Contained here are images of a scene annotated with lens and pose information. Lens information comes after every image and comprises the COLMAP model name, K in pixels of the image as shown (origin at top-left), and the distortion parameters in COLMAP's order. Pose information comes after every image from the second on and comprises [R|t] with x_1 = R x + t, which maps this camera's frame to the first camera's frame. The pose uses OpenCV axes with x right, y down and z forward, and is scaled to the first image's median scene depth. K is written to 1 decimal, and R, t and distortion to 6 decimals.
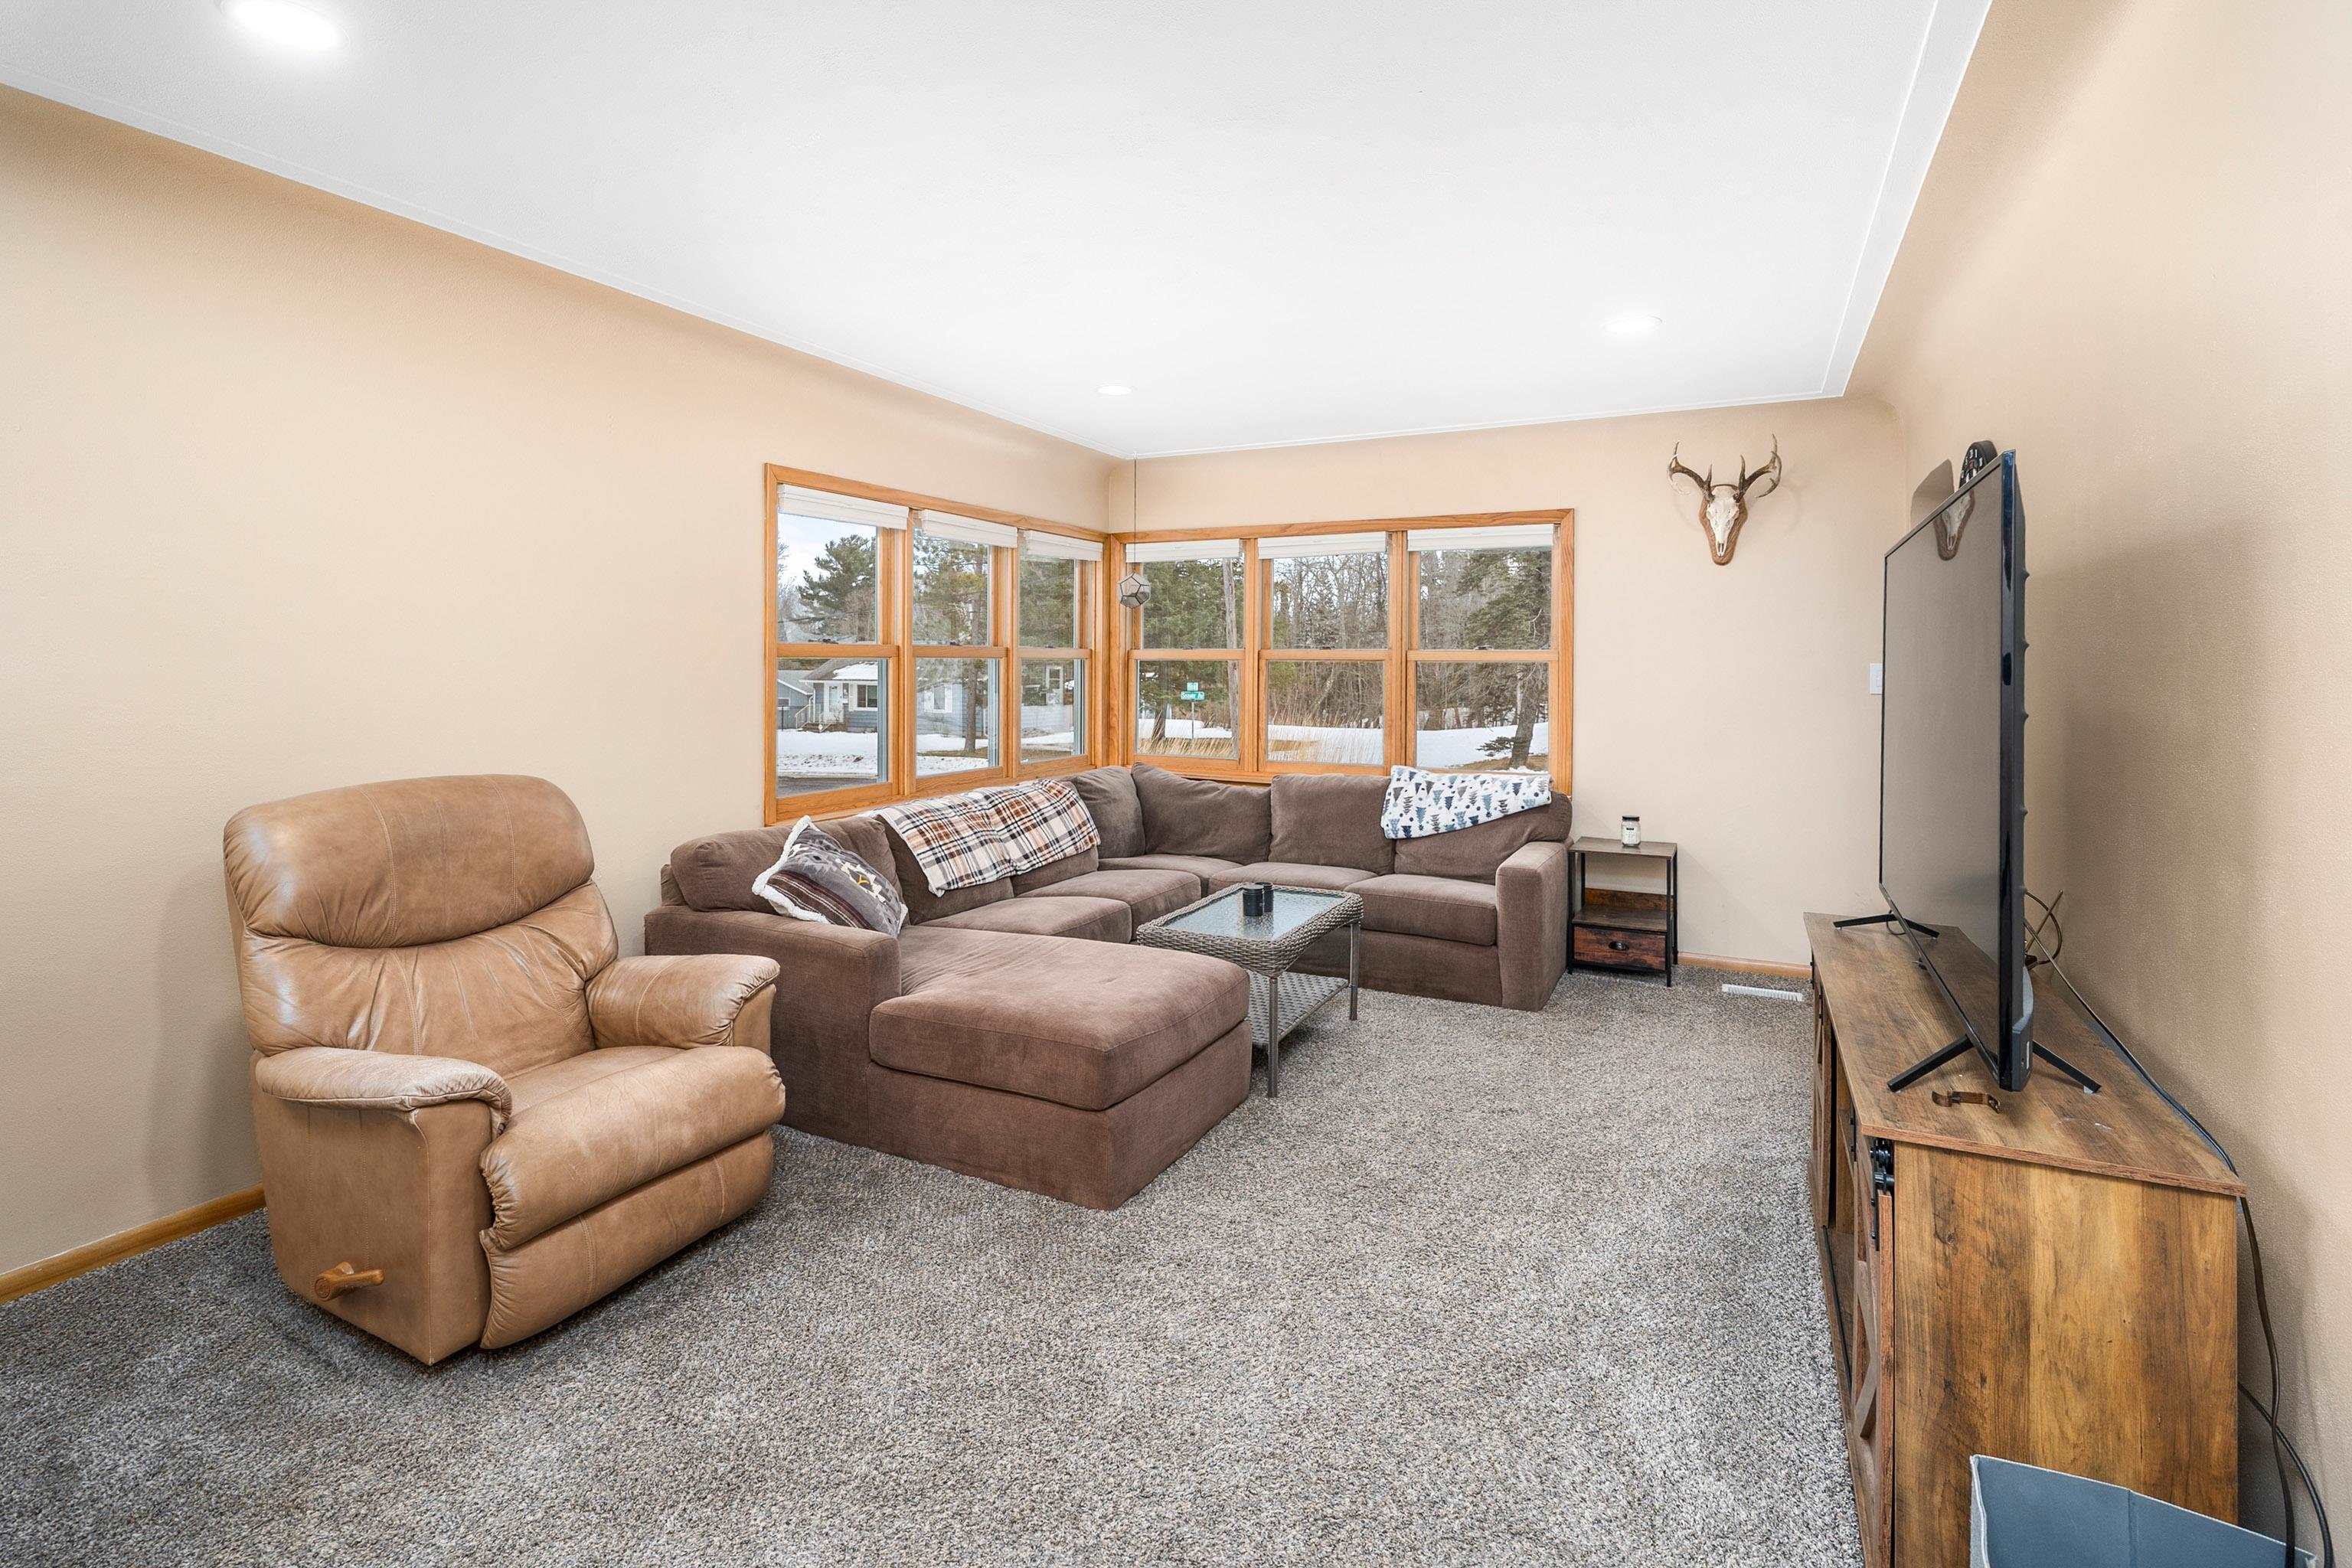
lens RADIAL K [[1102.7, 0, 1180.3], [0, 1102.7, 665.4], [0, 0, 1]] dist [-0.009132, 0.002498]
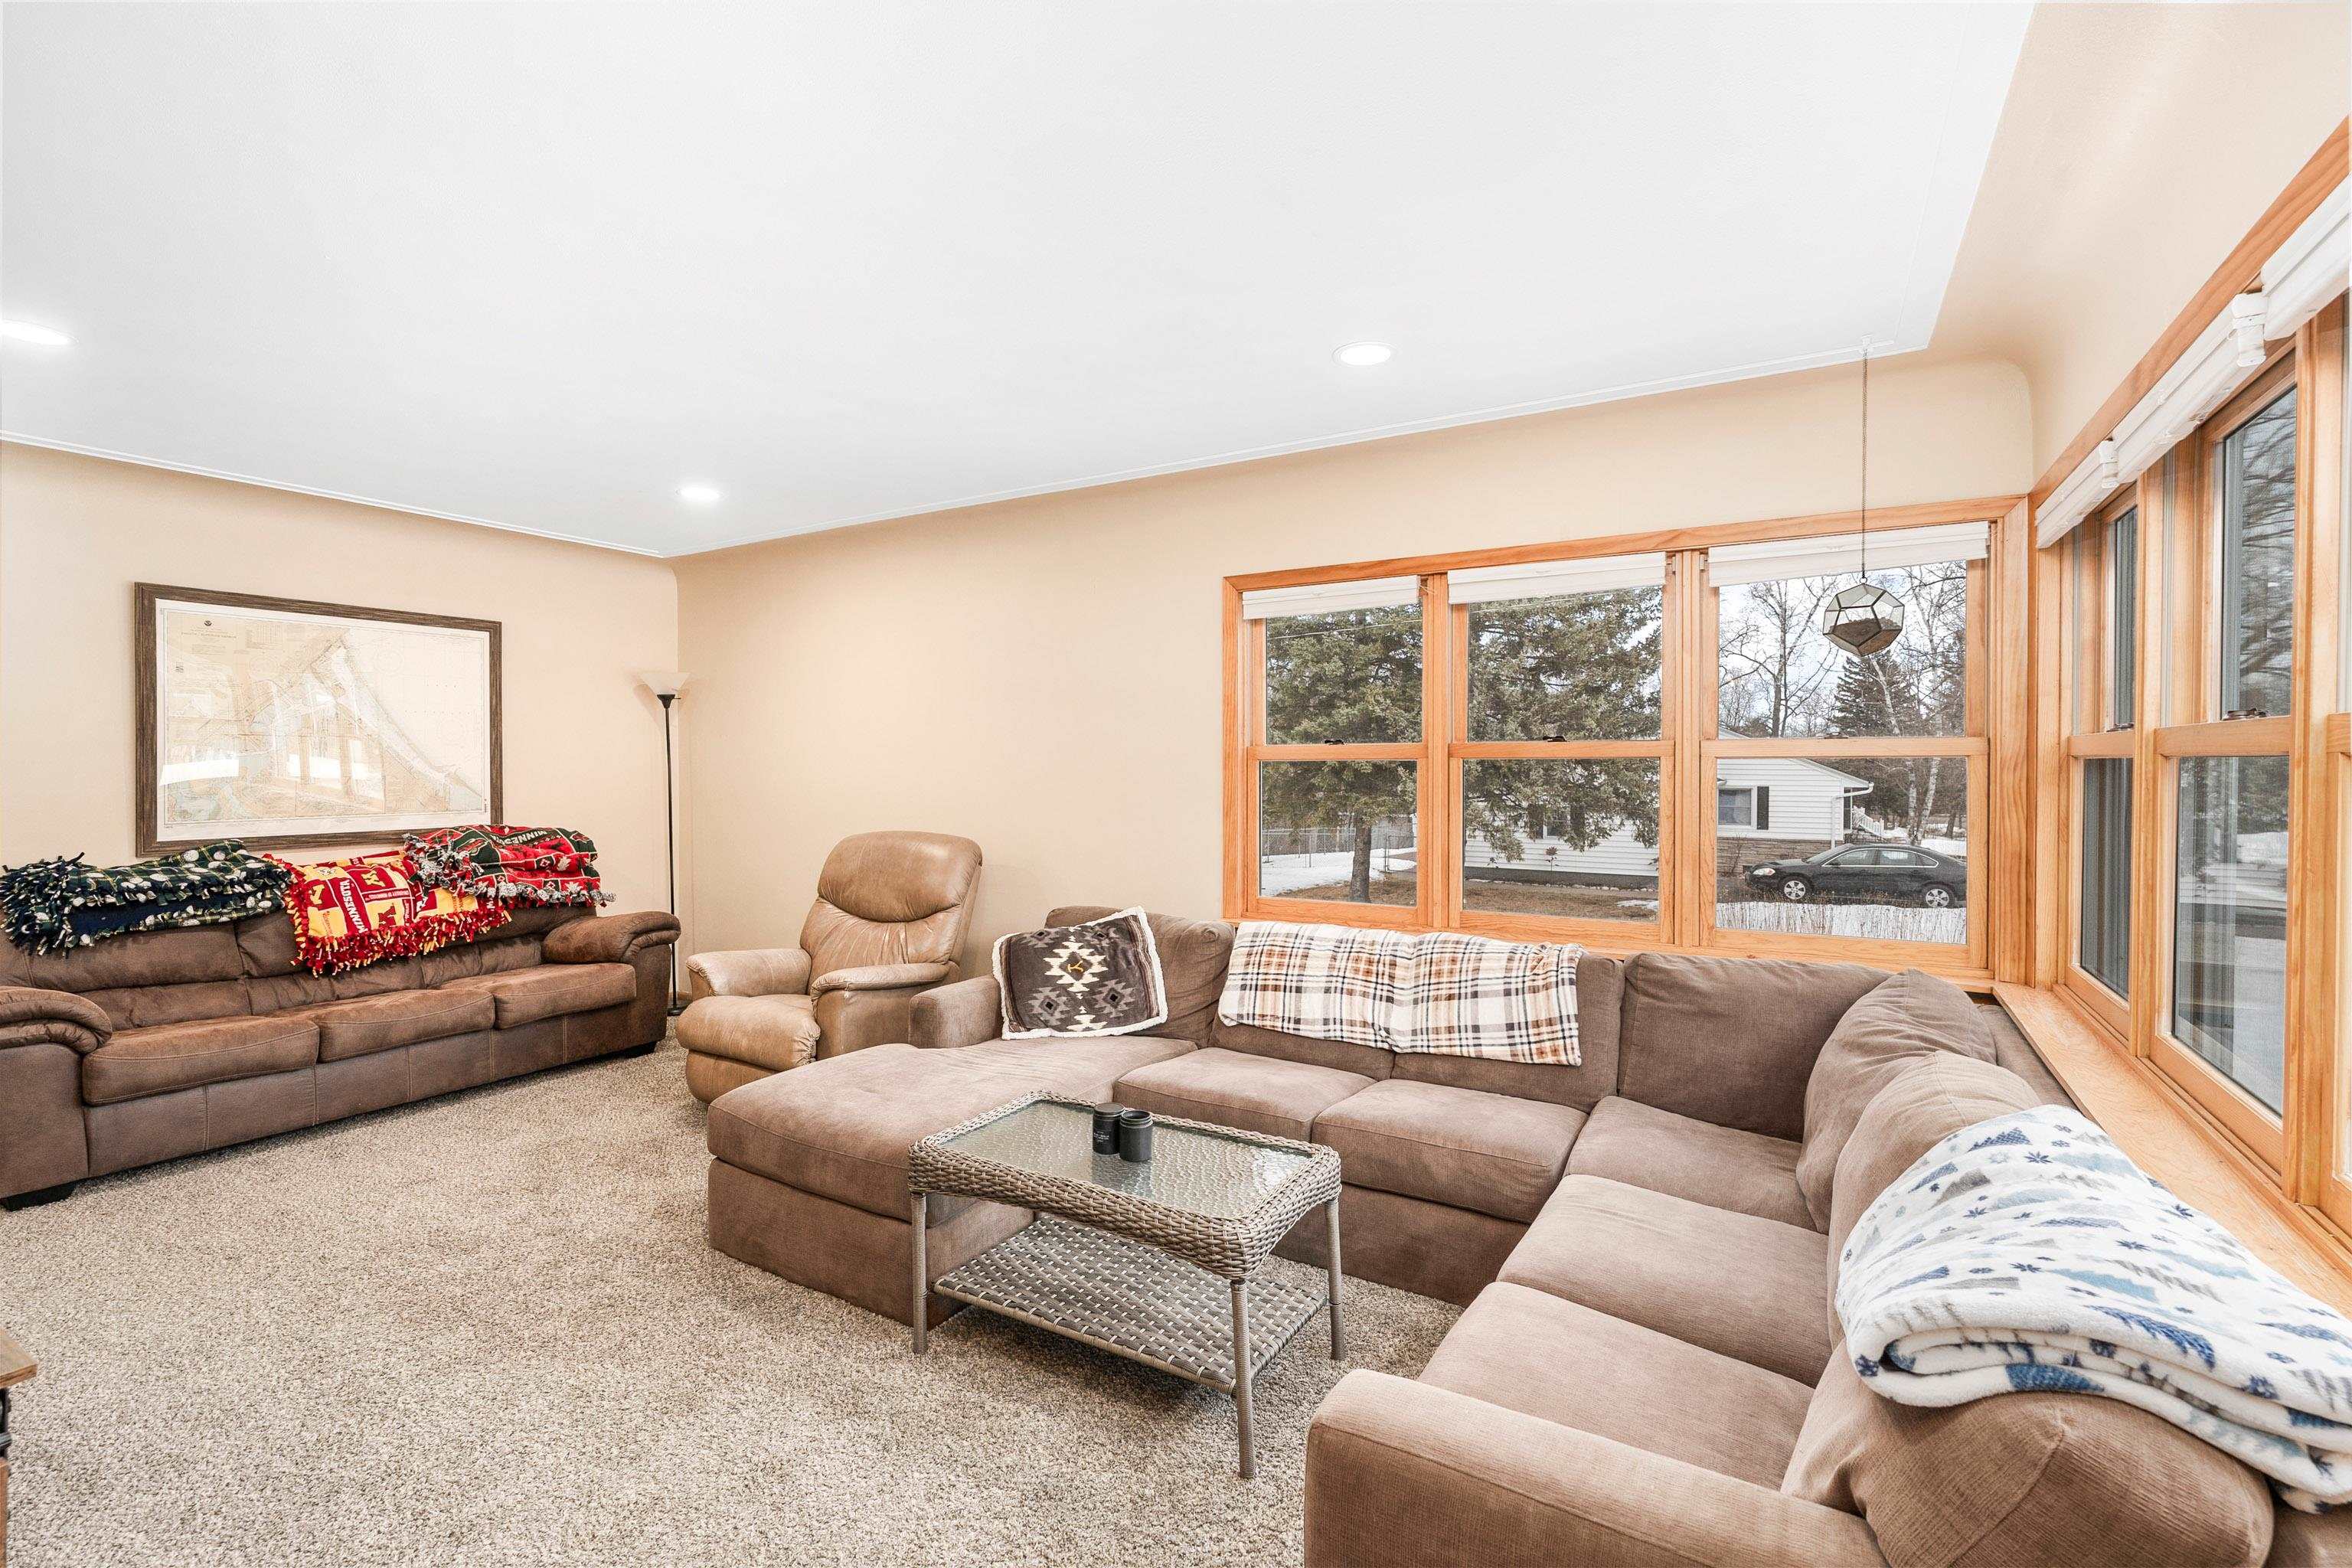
lens RADIAL K [[1102.7, 0, 1172.5], [0, 1102.7, 781.2], [0, 0, 1]] dist [-0.009132, 0.002498]
pose [[-0.097254, 0.014215, -0.995158, 0.832467], [-0.001217, 0.999896, 0.014402, -0.003343], [0.995259, 0.002612, -0.097226, 1.268239]]
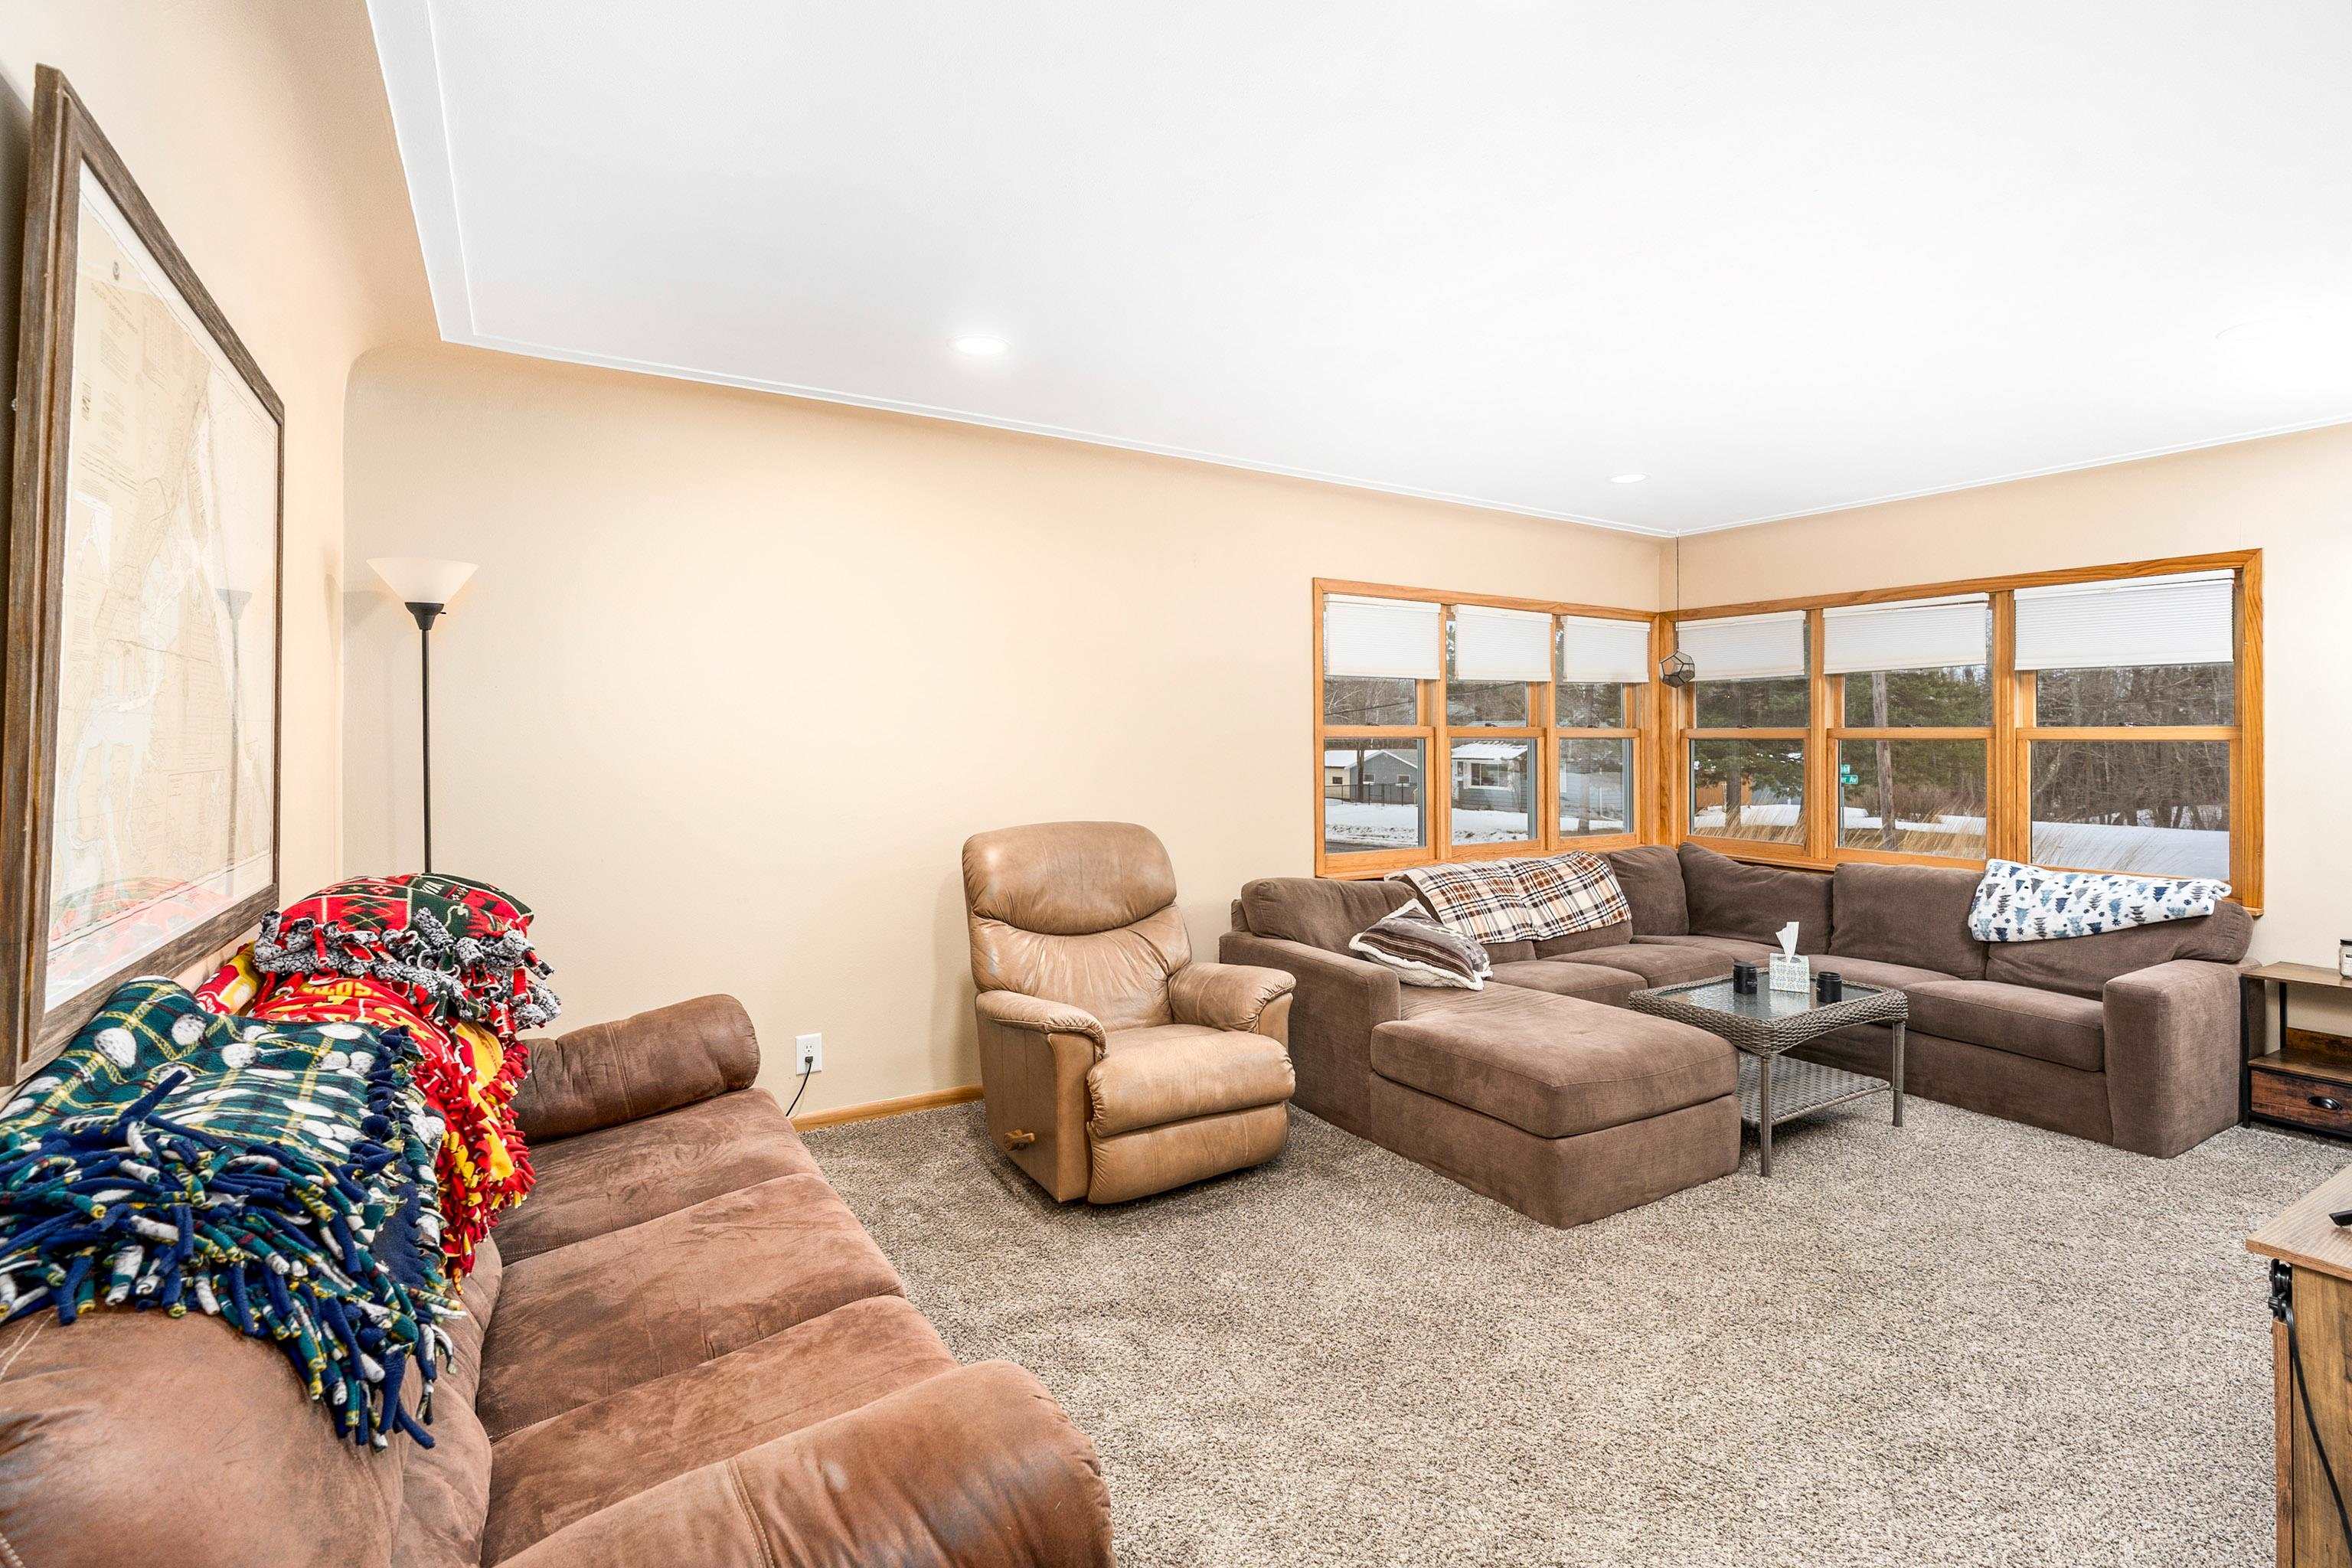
lens RADIAL K [[1102.7, 0, 1185.8], [0, 1102.7, 764.0], [0, 0, 1]] dist [-0.009132, 0.002498]
pose [[0.849979, 0.010281, -0.526717, 0.172131], [-0.000726, 0.999831, 0.018344, -0.000944], [0.526816, -0.015209, 0.849843, -0.130740]]
